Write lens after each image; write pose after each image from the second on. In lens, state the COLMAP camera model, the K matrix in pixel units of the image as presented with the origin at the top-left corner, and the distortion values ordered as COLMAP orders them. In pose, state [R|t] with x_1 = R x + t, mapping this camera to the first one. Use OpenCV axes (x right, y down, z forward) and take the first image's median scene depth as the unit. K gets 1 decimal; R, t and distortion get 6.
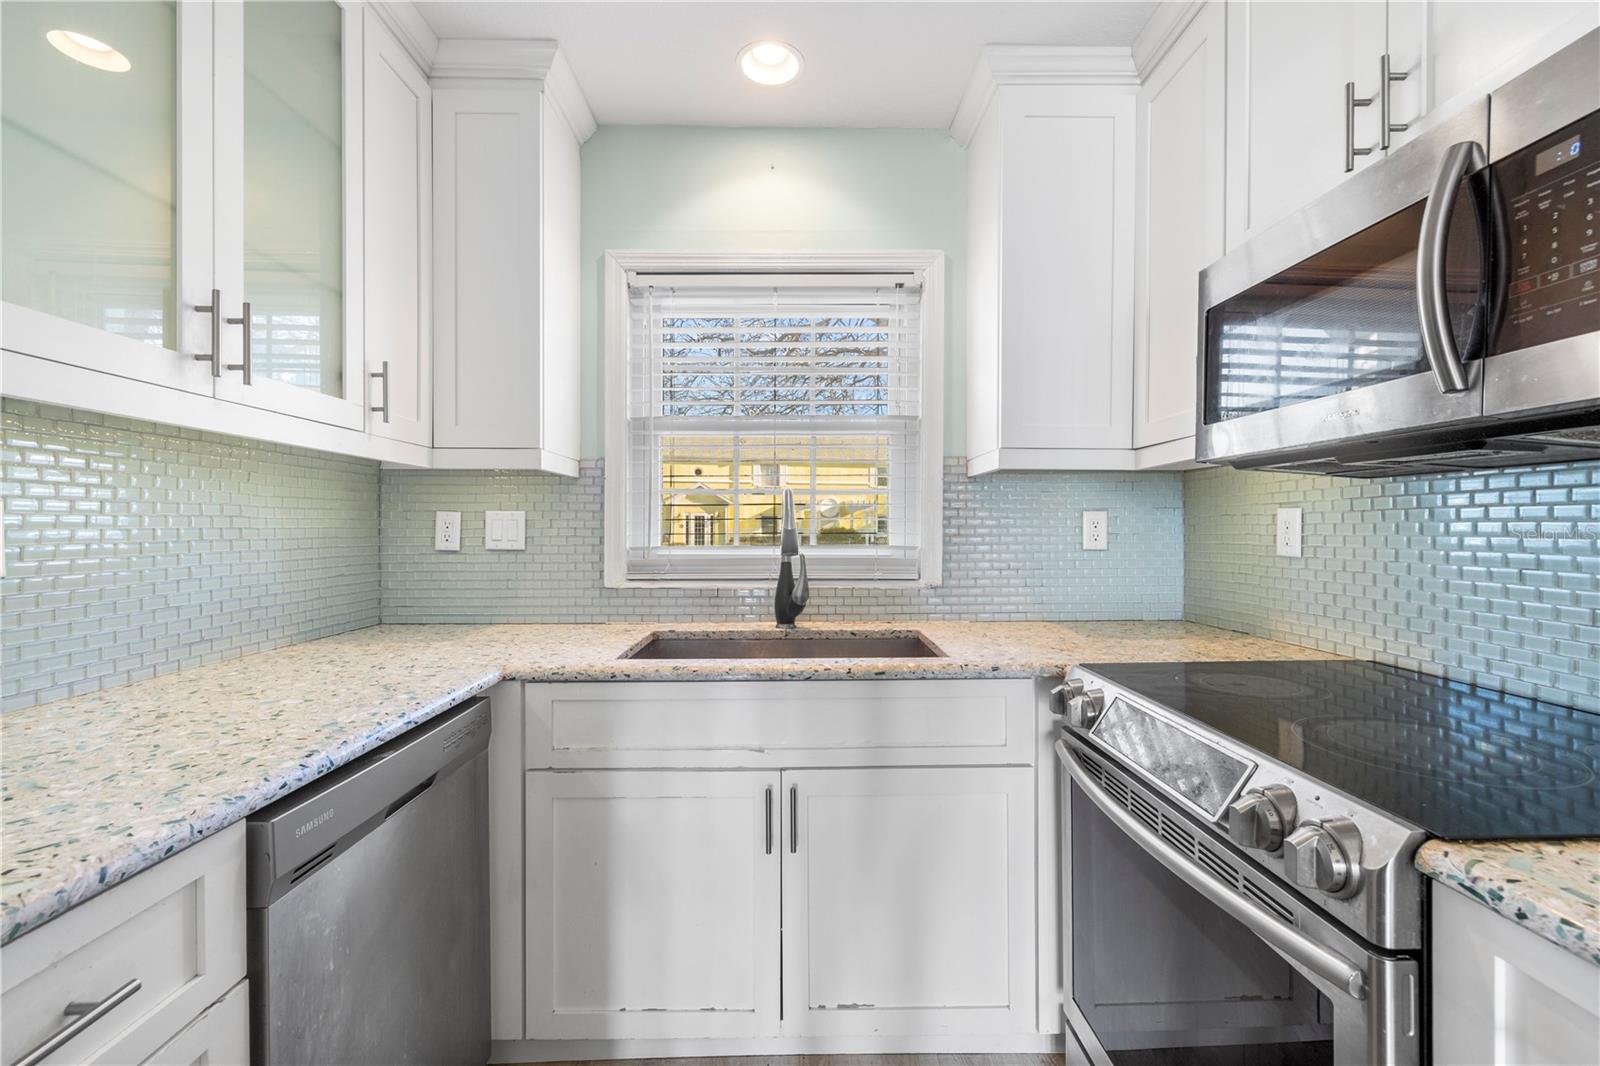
lens RADIAL K [[683.2, 0, 802.9], [0, 683.2, 535.5], [0, 0, 1]] dist [-0.002224, -0.000098]
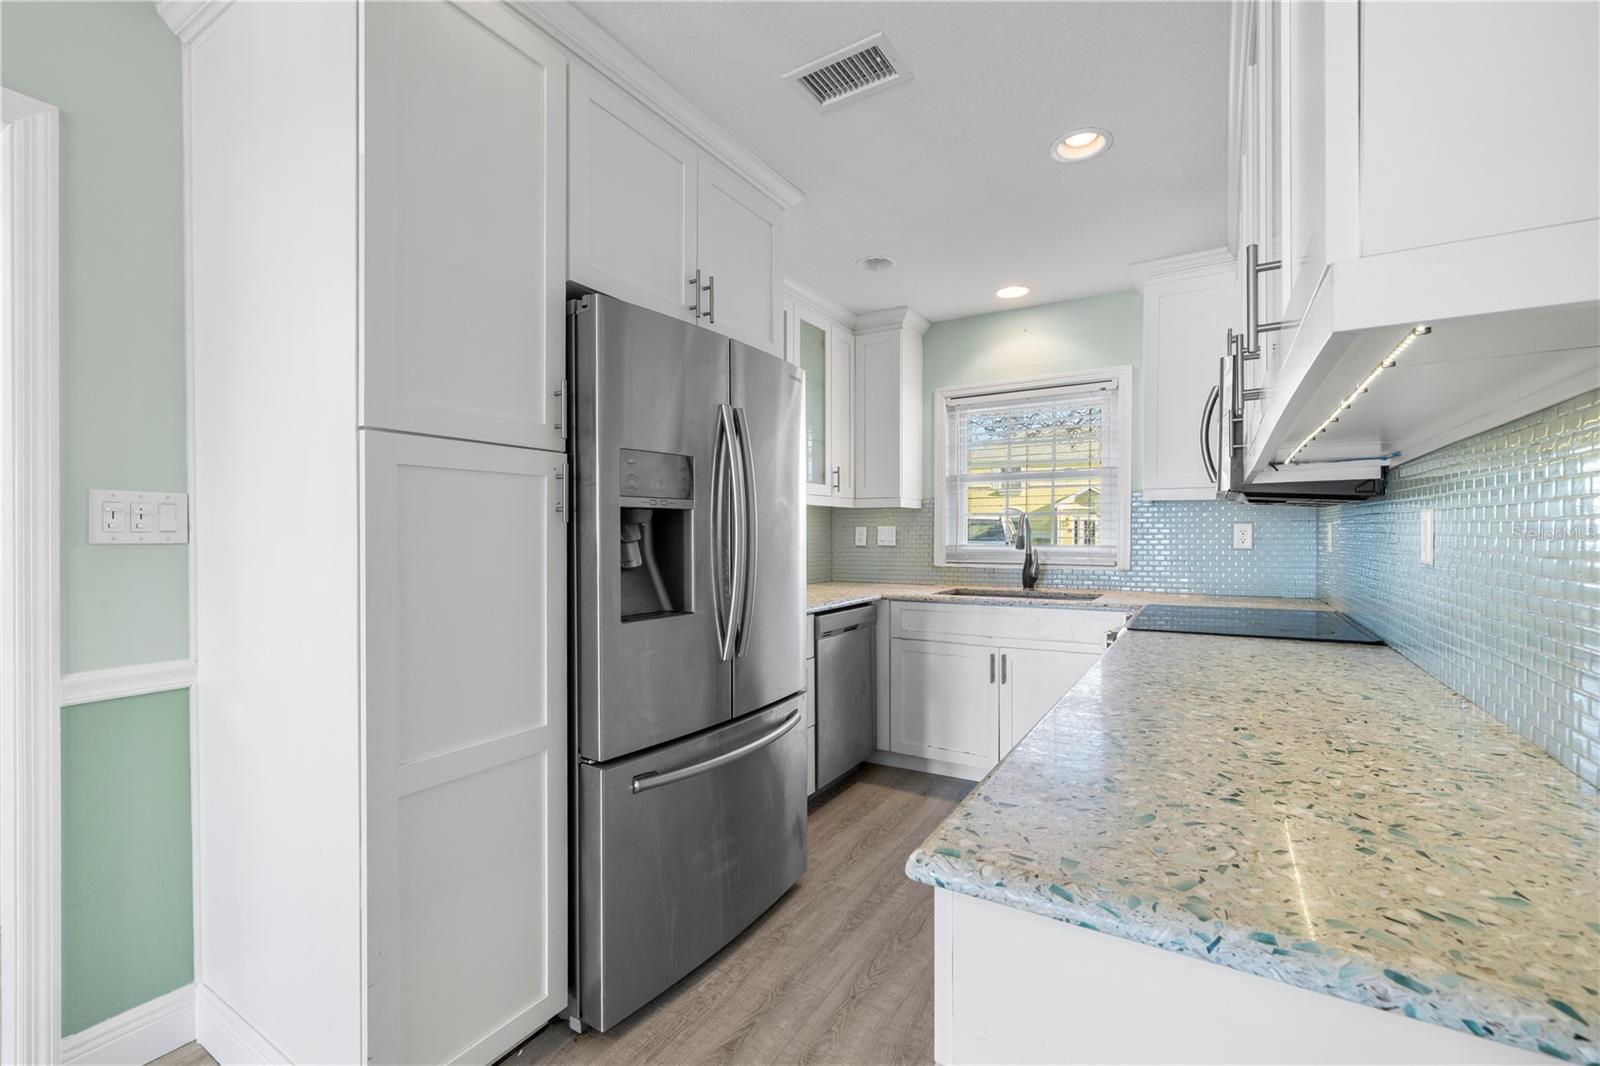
lens RADIAL K [[676.9, 0, 797.8], [0, 676.9, 528.8], [0, 0, 1]] dist [0.000438, 0.000506]
pose [[0.843015, -0.005940, -0.537857, 0.464778], [-0.002878, 0.999875, -0.015553, 0.002817], [0.537882, 0.014659, 0.842893, -0.917399]]
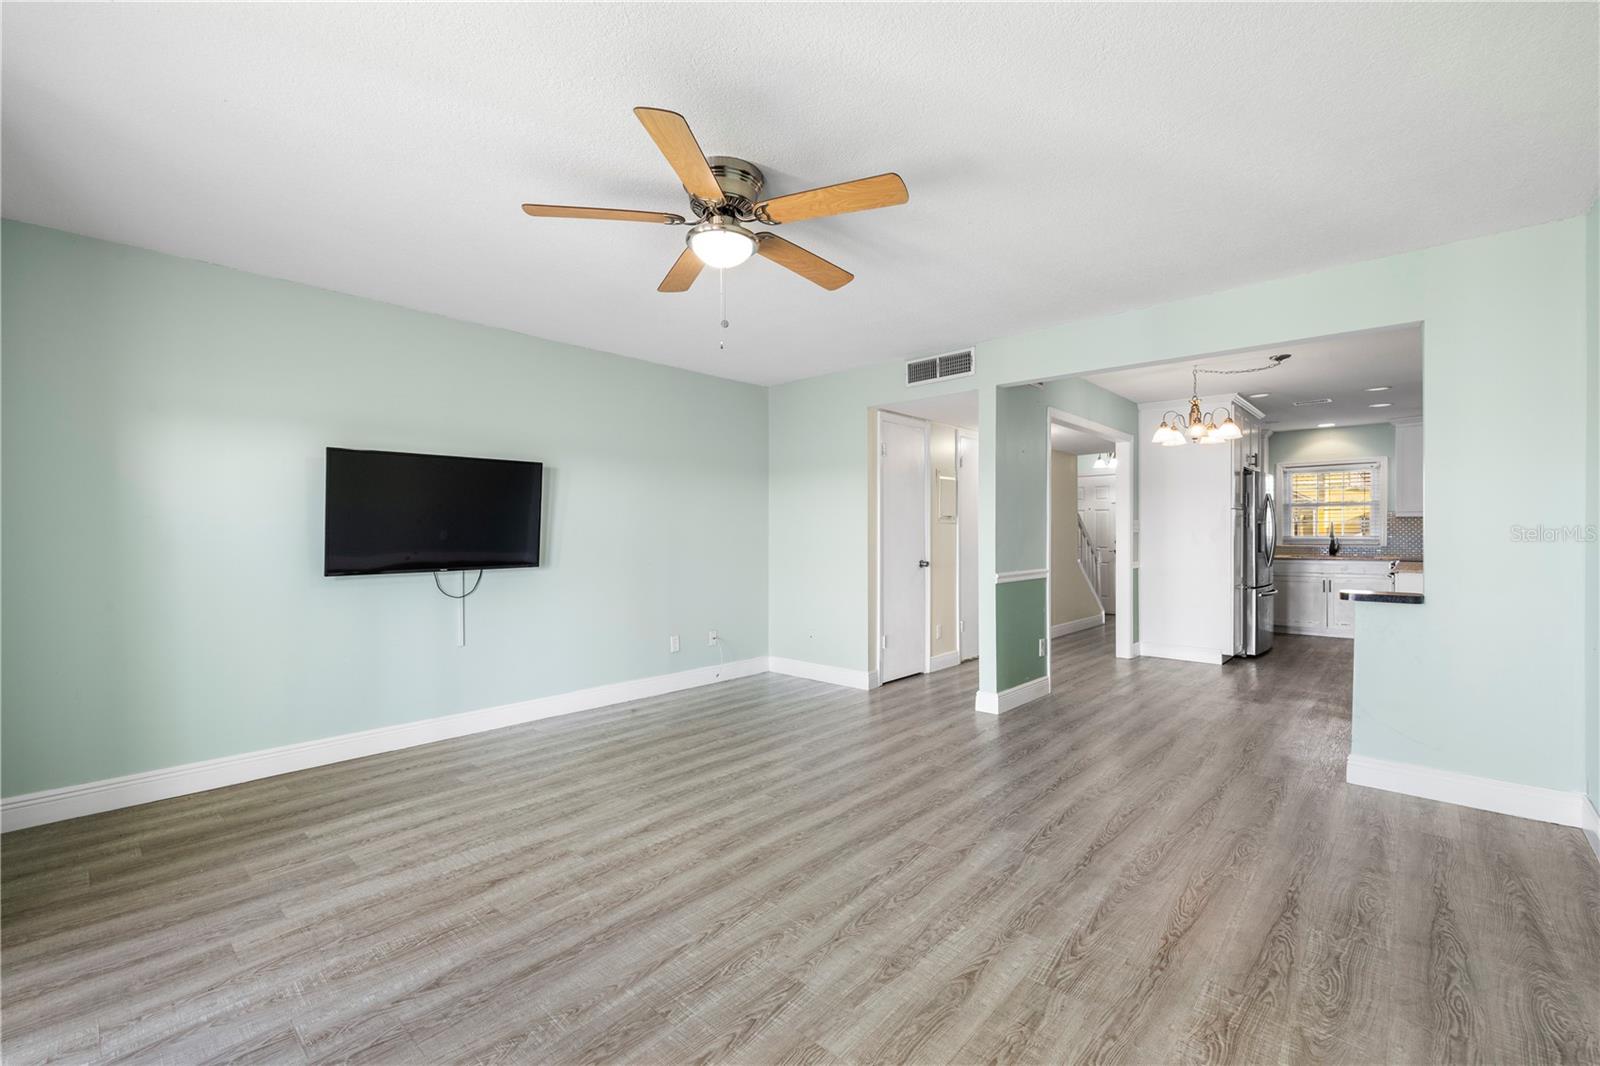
lens RADIAL K [[690.2, 0, 801.3], [0, 690.2, 526.3], [0, 0, 1]] dist [0.003373, 0.000272]
pose [[0.724526, -0.020544, -0.688941, 0.556950], [-0.006979, 0.999286, -0.037138, 0.142338], [0.689212, 0.031715, 0.723865, -4.408287]]
